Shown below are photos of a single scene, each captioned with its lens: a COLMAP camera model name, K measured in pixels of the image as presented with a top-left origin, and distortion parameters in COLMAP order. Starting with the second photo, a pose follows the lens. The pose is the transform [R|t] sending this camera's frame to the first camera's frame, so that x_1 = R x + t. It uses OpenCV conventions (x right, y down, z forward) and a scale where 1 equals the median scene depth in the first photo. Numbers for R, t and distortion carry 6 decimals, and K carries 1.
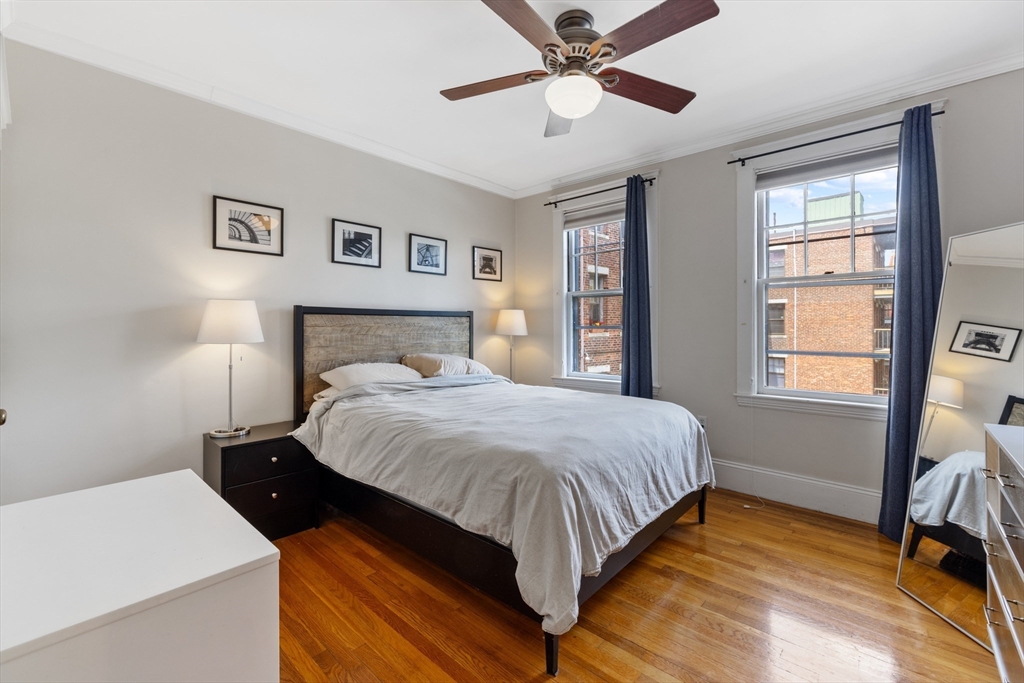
lens RADIAL K [[442.8, 0, 513.1], [0, 442.8, 336.2], [0, 0, 1]] dist [0.016055, 0.000139]
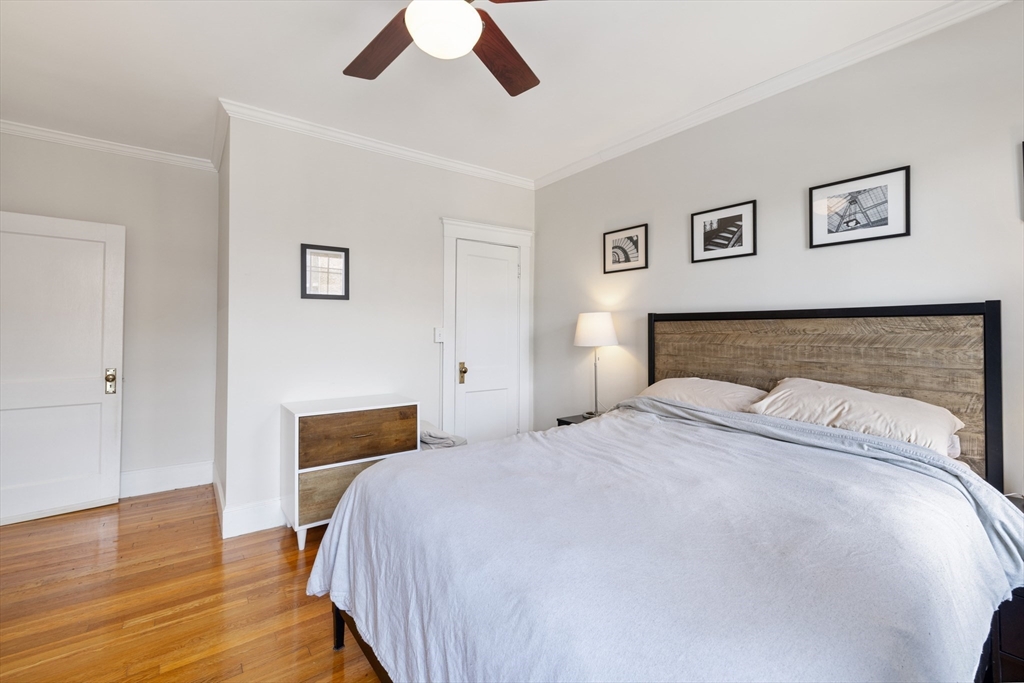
lens RADIAL K [[442.8, 0, 507.1], [0, 442.8, 331.7], [0, 0, 1]] dist [0.016055, 0.000139]
pose [[-0.188015, 0.004719, -0.982155, 0.534579], [-0.021585, 0.999727, 0.008936, -0.025906], [0.981929, 0.022880, -0.187861, 0.782770]]
